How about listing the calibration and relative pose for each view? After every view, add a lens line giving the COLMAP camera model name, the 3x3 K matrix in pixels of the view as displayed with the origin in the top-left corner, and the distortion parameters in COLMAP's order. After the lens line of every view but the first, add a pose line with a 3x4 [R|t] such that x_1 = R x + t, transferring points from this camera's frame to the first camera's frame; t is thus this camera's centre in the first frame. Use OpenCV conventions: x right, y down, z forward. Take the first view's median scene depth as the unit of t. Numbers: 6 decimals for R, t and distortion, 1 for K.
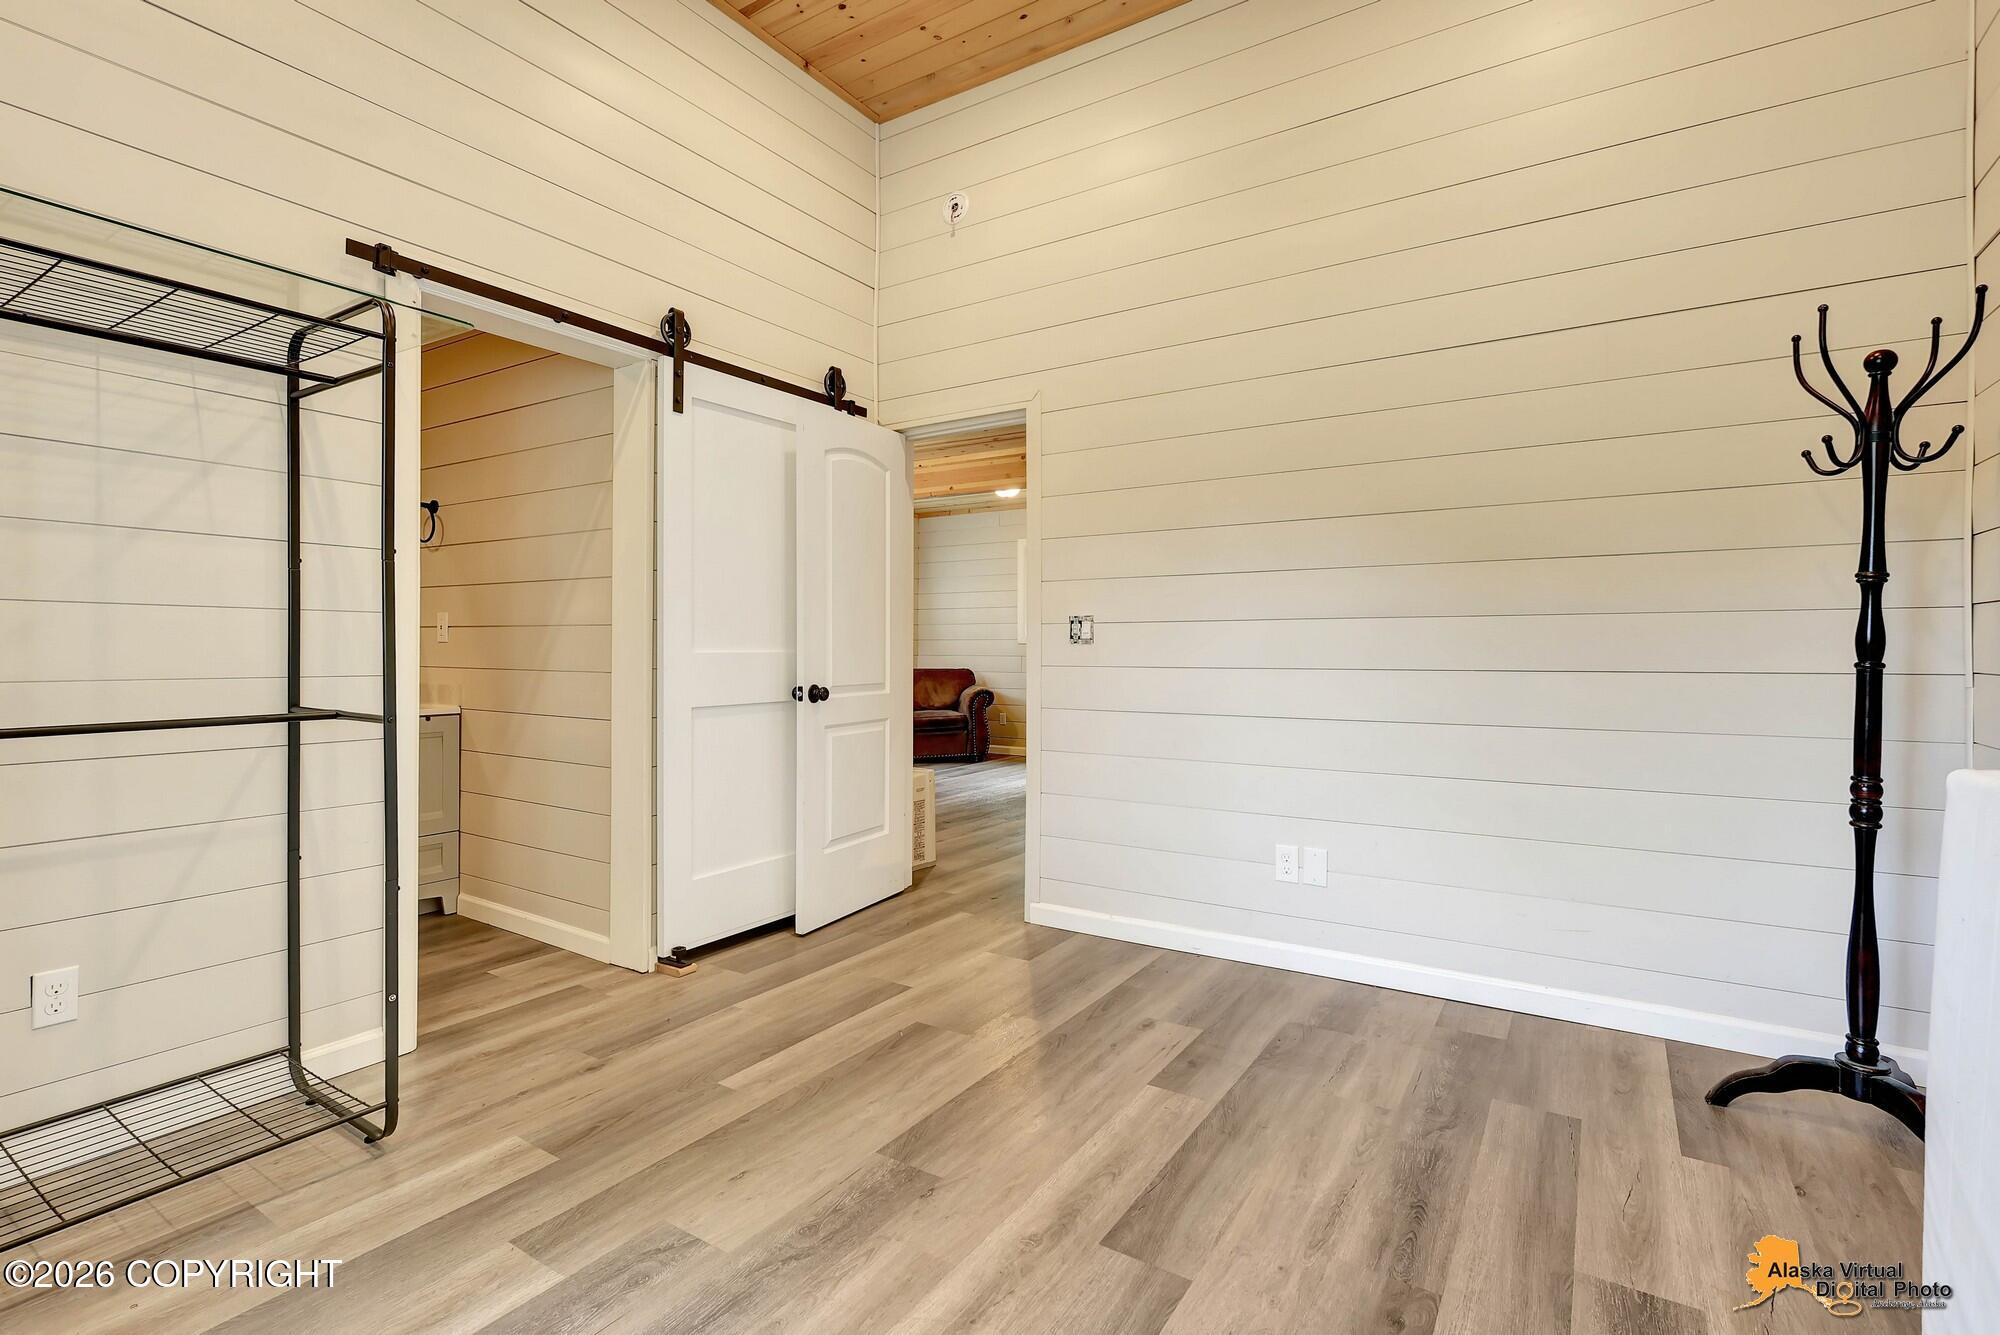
lens RADIAL K [[944.6, 0, 992.7], [0, 944.6, 642.6], [0, 0, 1]] dist [-0.000650, -0.000475]
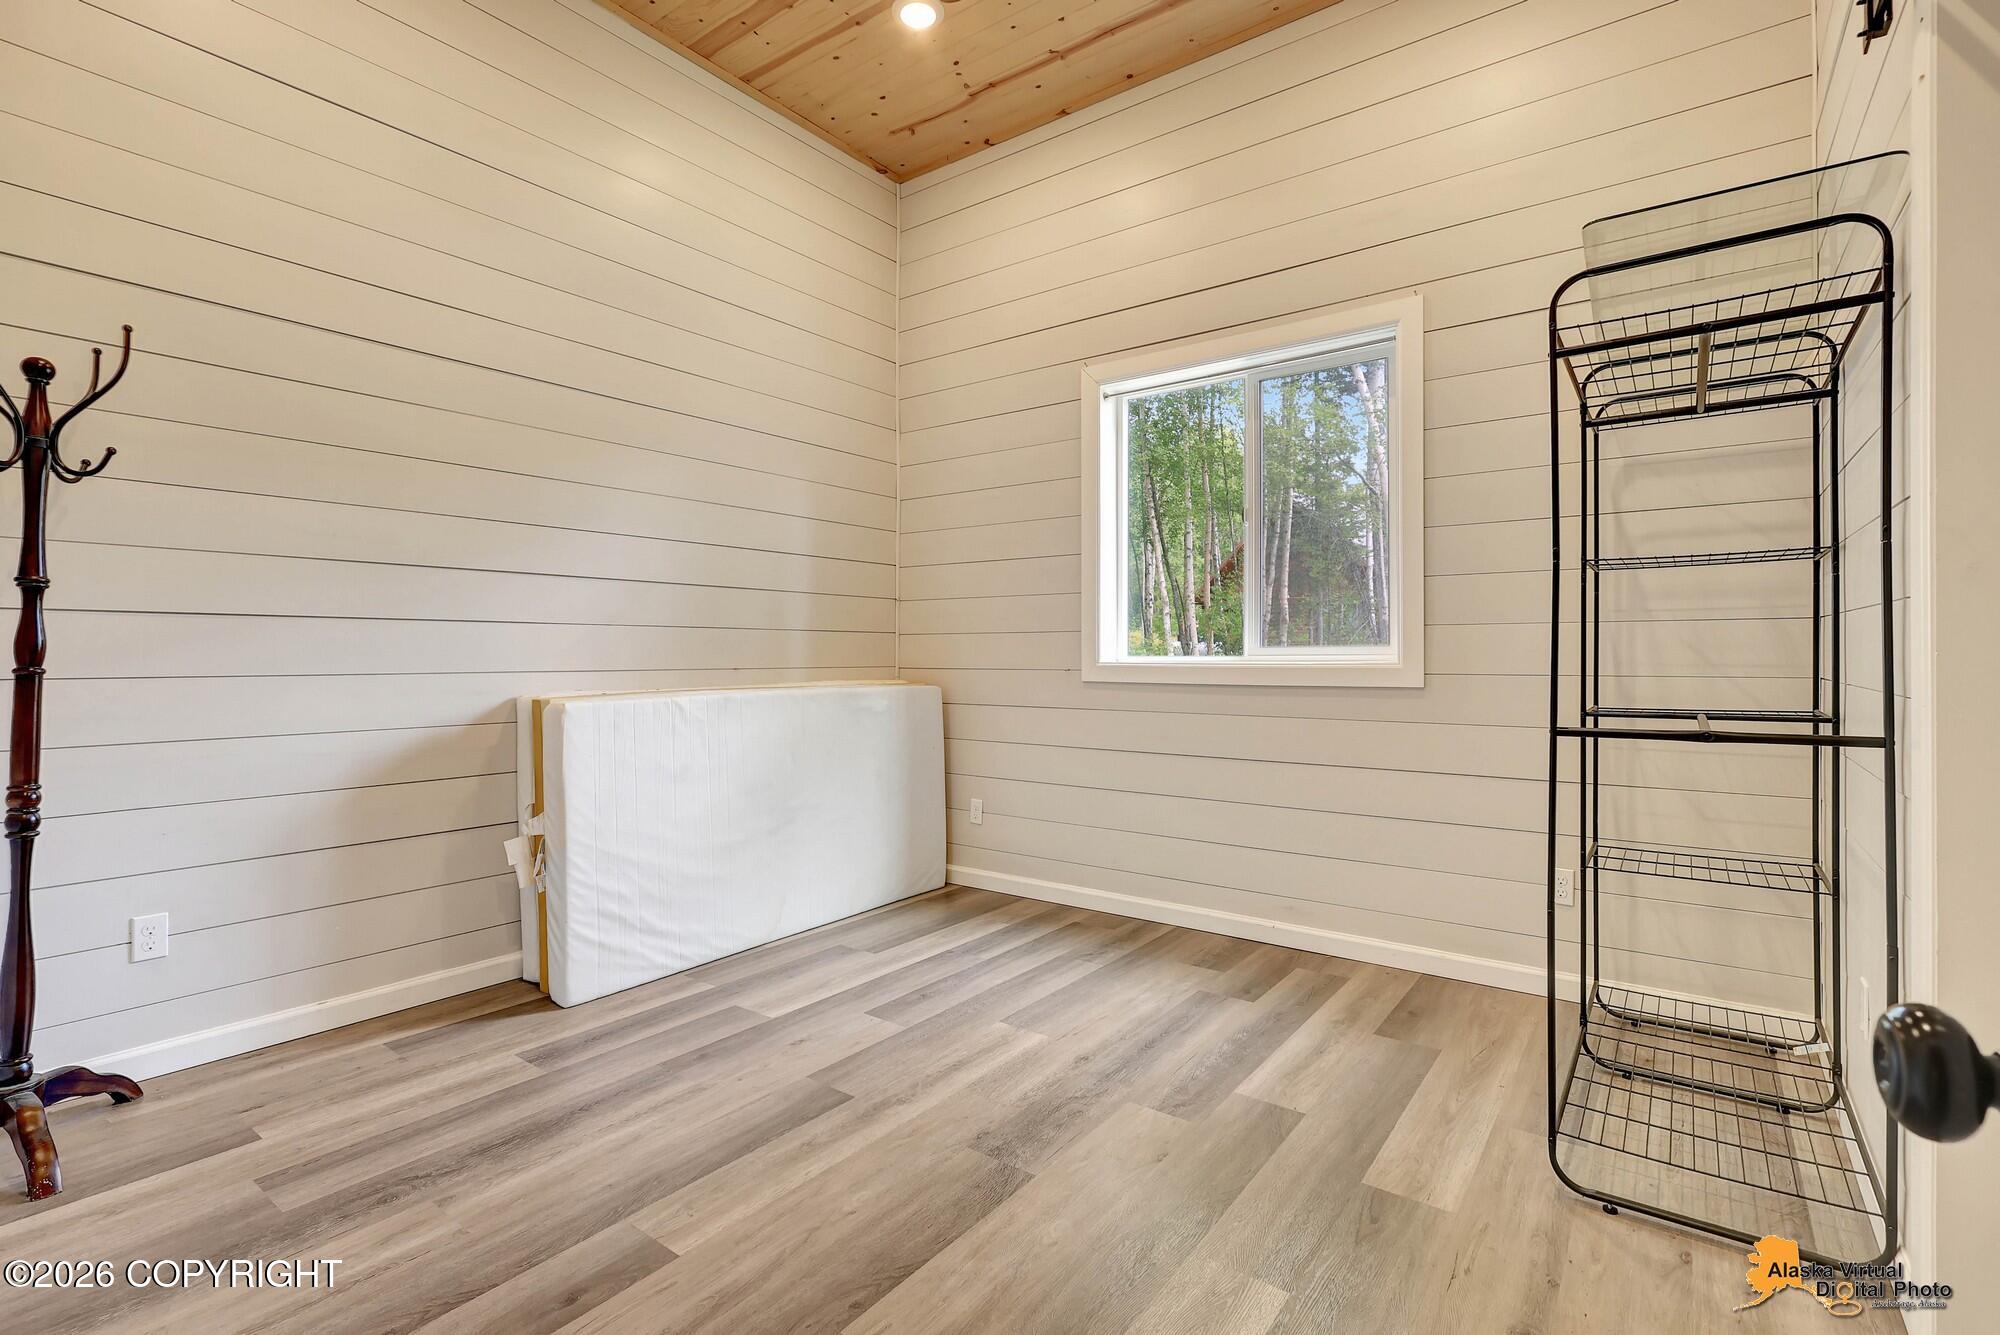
lens RADIAL K [[944.6, 0, 992.7], [0, 944.6, 642.6], [0, 0, 1]] dist [-0.000650, -0.000475]
pose [[-0.998332, -0.001065, 0.057726, -0.135705], [-0.002117, 0.999833, -0.018160, 0.011414], [-0.057697, -0.018251, -0.998167, 1.983814]]
